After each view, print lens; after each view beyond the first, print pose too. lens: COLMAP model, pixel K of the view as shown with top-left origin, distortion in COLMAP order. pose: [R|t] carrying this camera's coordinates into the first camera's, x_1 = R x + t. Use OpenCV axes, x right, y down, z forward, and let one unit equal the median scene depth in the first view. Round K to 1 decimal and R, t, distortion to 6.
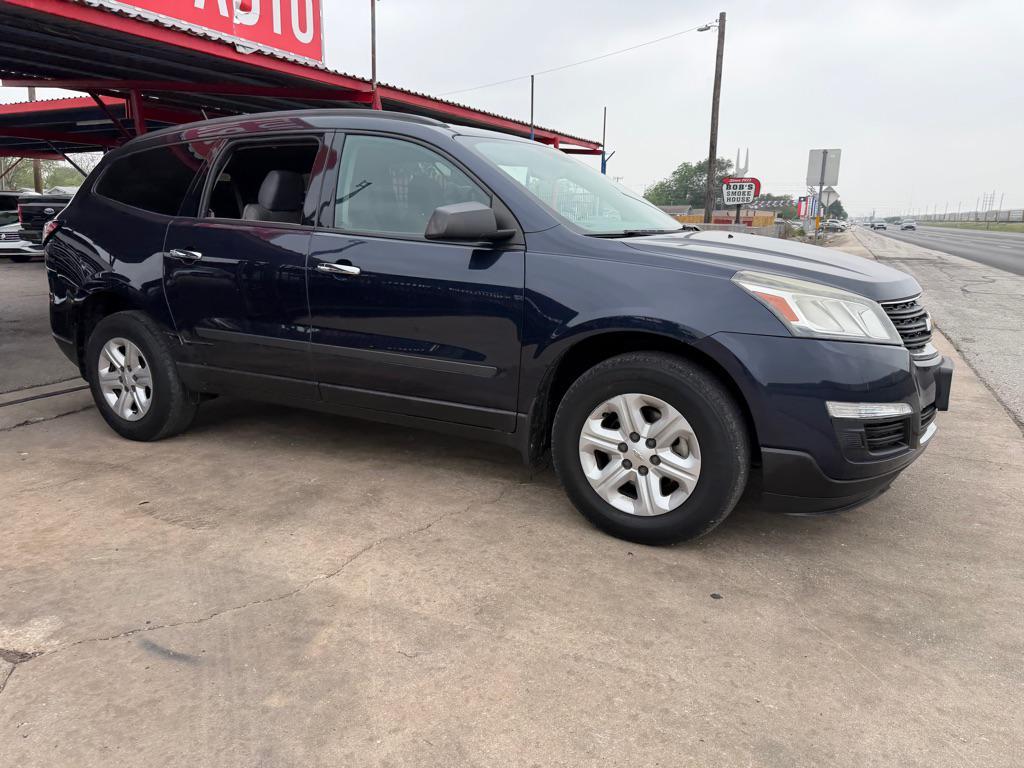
lens RADIAL K [[725.5, 0, 520.0], [0, 725.5, 378.5], [0, 0, 1]] dist [0.036155, -0.051405]
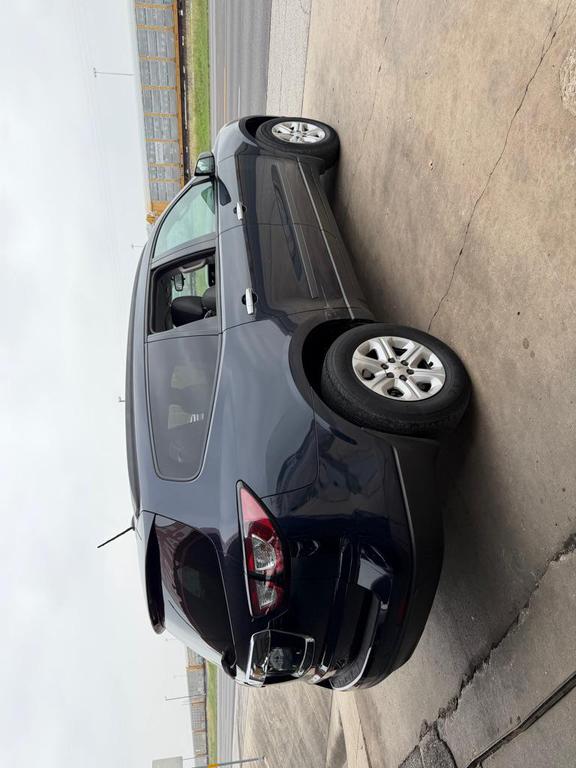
lens RADIAL K [[544.2, 0, 278.5], [0, 544.2, 374.6], [0, 0, 1]] dist [0.036155, -0.051405]
pose [[-0.159431, -0.284000, 0.945477, -1.607954], [0.967236, -0.236611, 0.092028, -0.286807], [0.197574, 0.929171, 0.312418, 1.069599]]
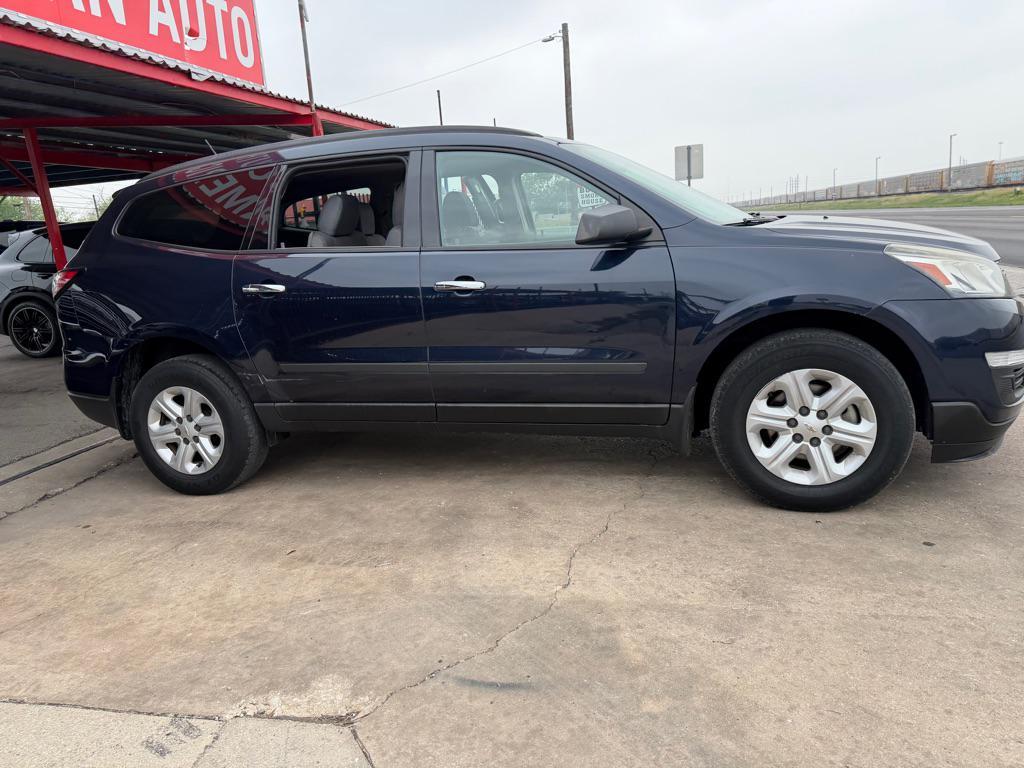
lens RADIAL K [[725.5, 0, 504.1], [0, 725.5, 374.7], [0, 0, 1]] dist [0.036155, -0.051405]
pose [[0.978580, -0.120211, 0.167122, -0.404662], [0.123897, 0.992225, -0.011769, -0.012112], [-0.164408, 0.032223, 0.985866, 0.024807]]
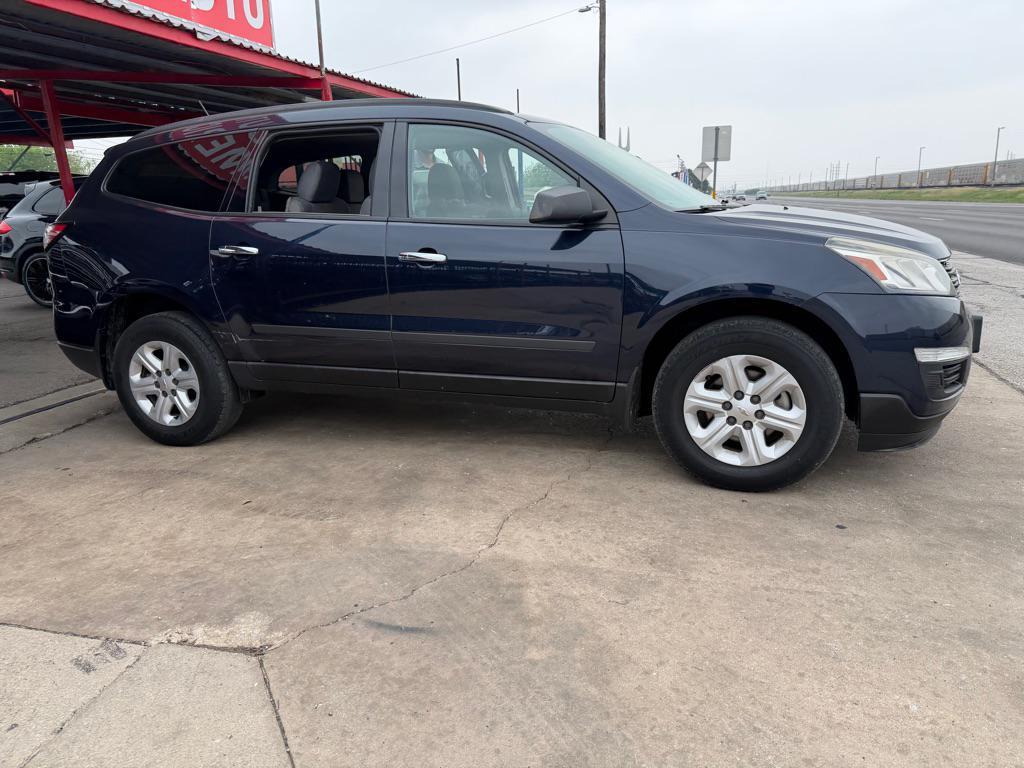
lens RADIAL K [[725.5, 0, 516.4], [0, 725.5, 382.8], [0, 0, 1]] dist [0.036155, -0.051405]
pose [[0.986394, -0.075427, 0.146072, -0.307940], [0.071484, 0.996926, 0.032063, 0.002554], [-0.148041, -0.021185, 0.988754, -0.034408]]
